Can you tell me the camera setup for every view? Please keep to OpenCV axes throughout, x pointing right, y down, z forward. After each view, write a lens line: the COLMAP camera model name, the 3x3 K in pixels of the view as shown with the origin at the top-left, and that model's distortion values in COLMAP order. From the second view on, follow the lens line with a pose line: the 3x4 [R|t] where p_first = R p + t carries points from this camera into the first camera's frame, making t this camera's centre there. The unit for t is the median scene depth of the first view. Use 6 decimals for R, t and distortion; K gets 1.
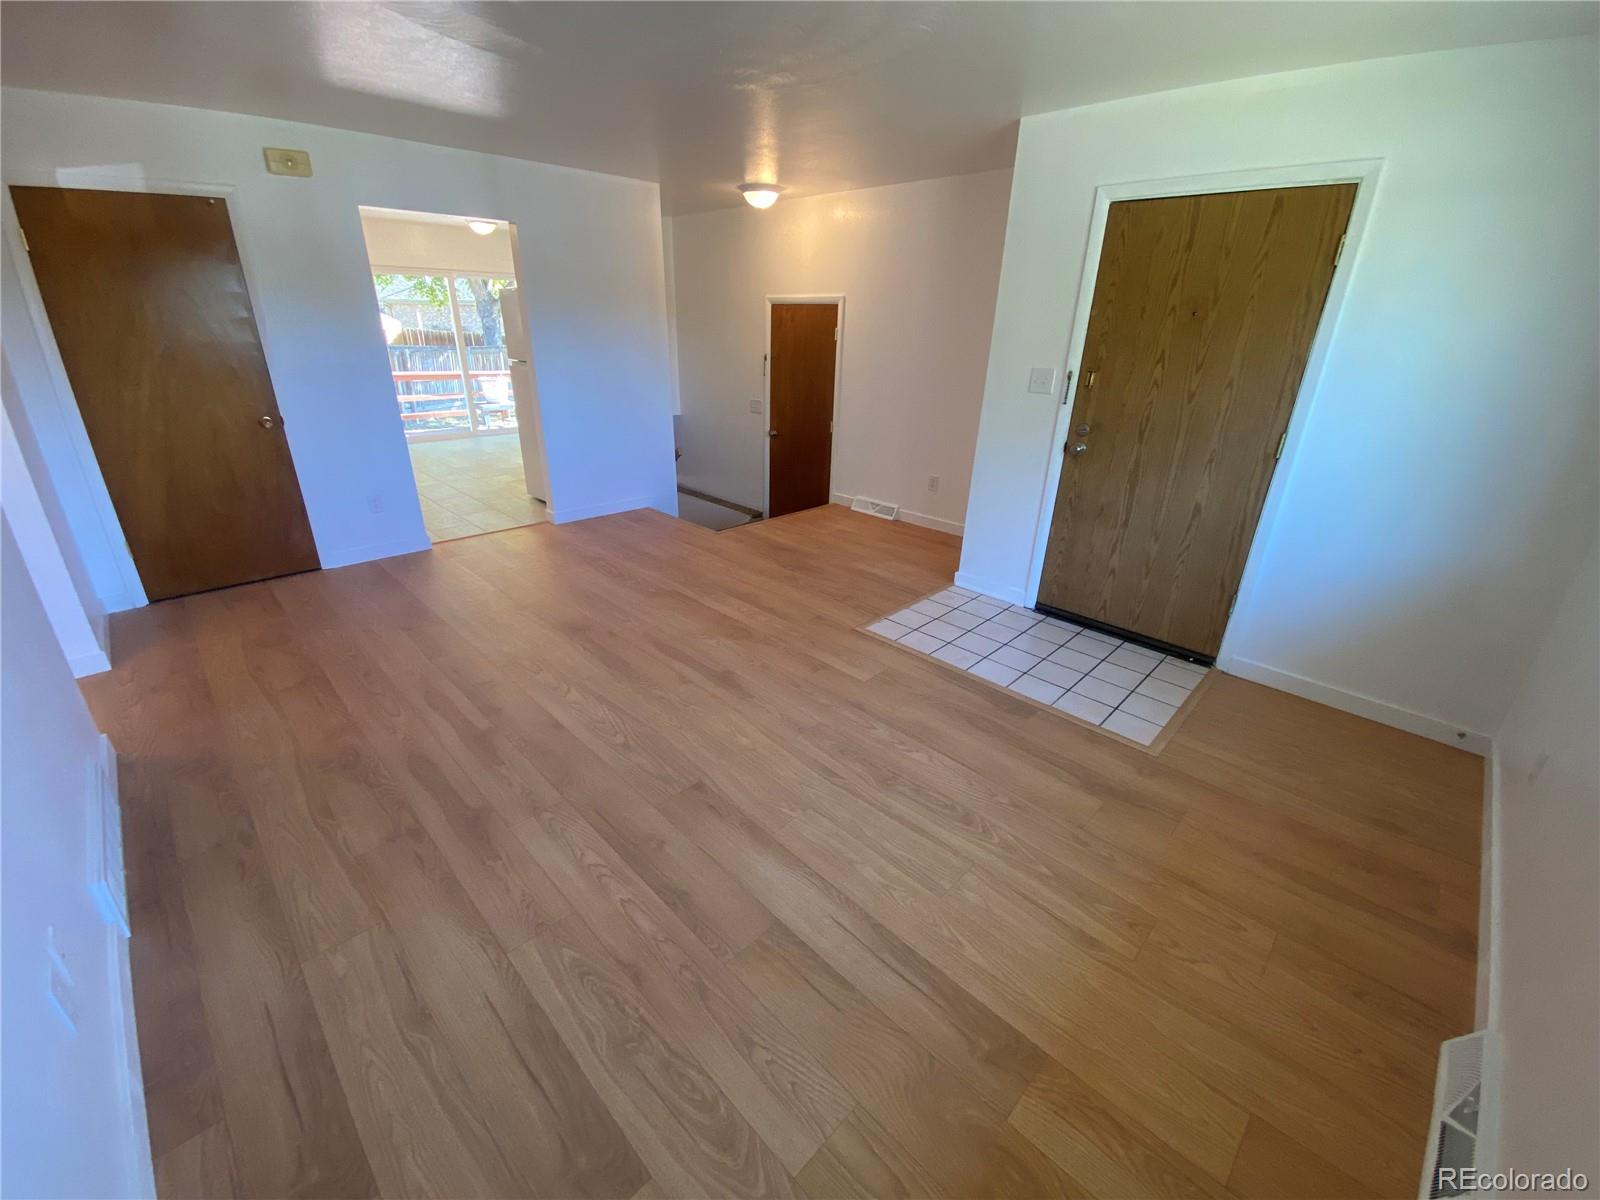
lens RADIAL K [[651.7, 0, 804.5], [0, 651.7, 590.0], [0, 0, 1]] dist [-0.022046, -0.001720]
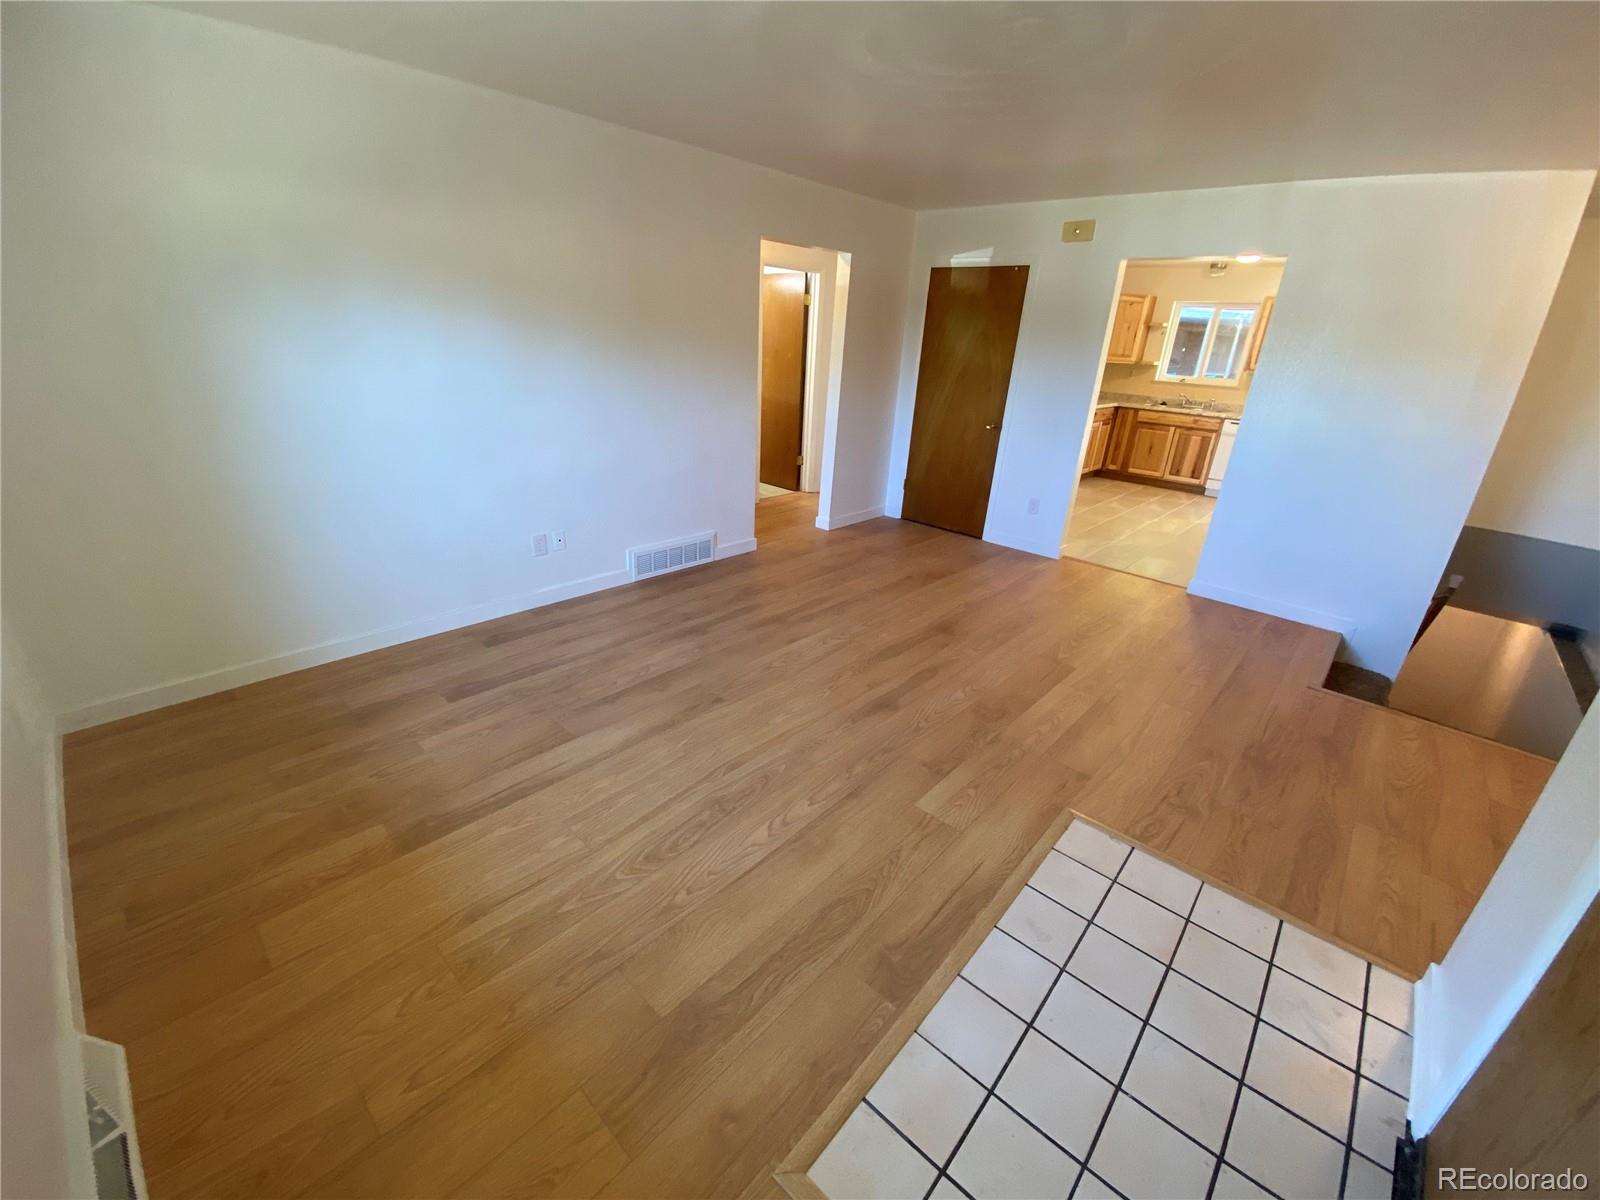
lens RADIAL K [[655.4, 0, 809.2], [0, 655.4, 597.0], [0, 0, 1]] dist [-0.009288, -0.008649]
pose [[0.032501, 0.359724, -0.932493, 0.958817], [-0.424347, 0.849686, 0.312990, -0.346689], [0.904916, 0.385528, 0.180263, 0.841620]]
